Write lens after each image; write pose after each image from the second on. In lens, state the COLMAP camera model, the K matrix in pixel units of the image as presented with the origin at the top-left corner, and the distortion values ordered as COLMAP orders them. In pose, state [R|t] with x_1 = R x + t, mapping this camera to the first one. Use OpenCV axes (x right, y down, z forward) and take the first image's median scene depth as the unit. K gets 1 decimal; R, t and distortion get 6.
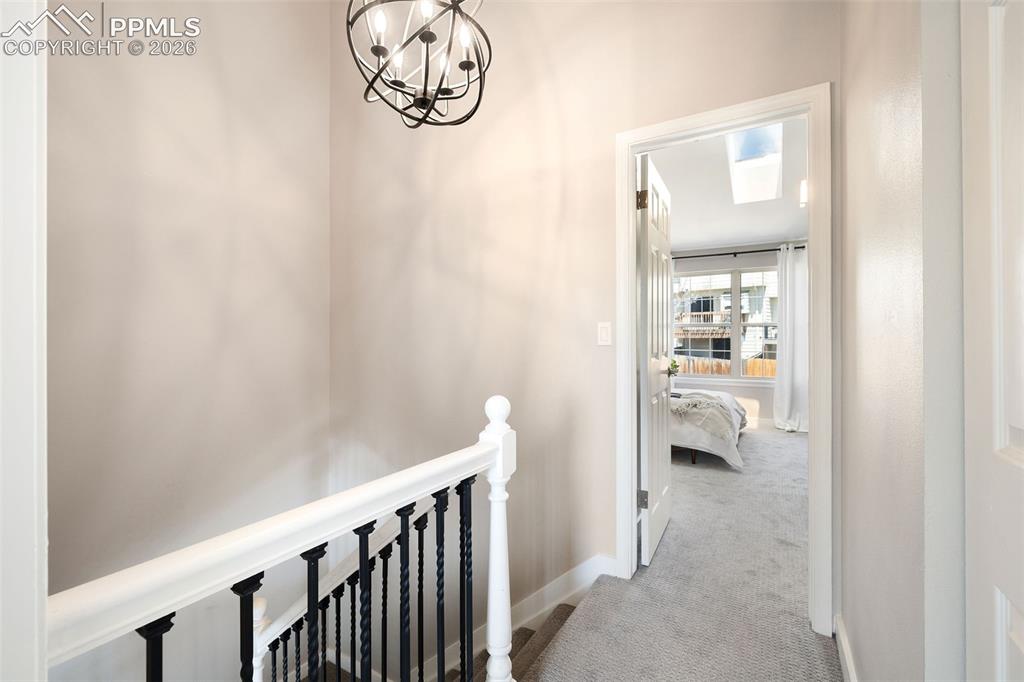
lens RADIAL K [[433.3, 0, 515.7], [0, 433.3, 337.4], [0, 0, 1]] dist [0.000978, 0.000332]
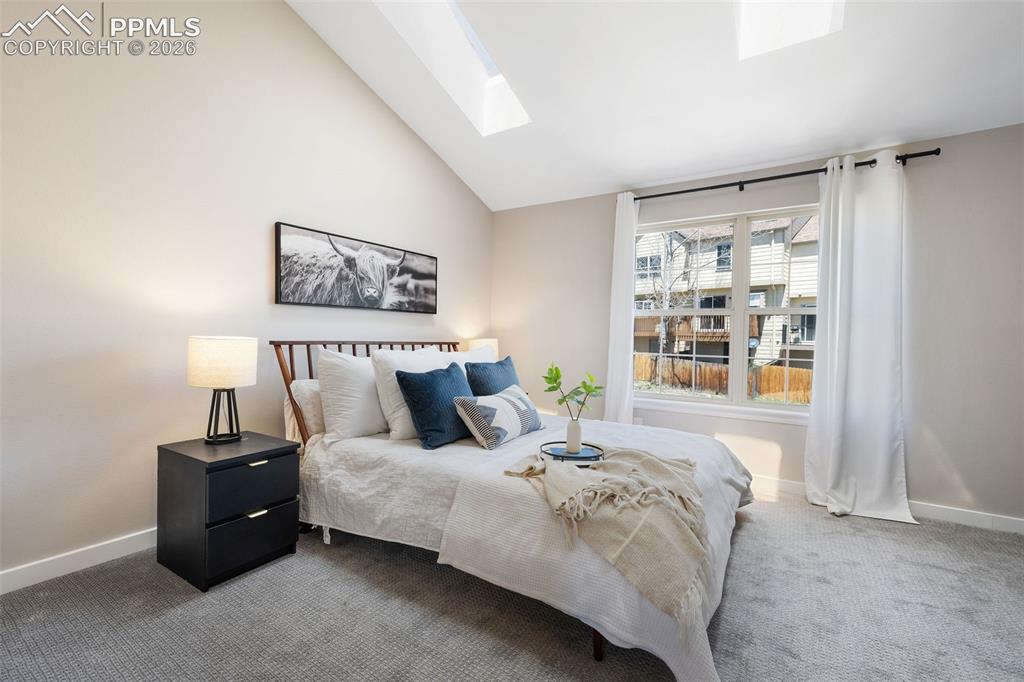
lens RADIAL K [[440.6, 0, 512.0], [0, 440.6, 341.0], [0, 0, 1]] dist [0.012806, 0.000257]
pose [[0.999411, 0.022494, -0.025900, 0.243332], [-0.022259, 0.999709, 0.009336, 0.012302], [0.026102, -0.008754, 0.999621, 0.443576]]
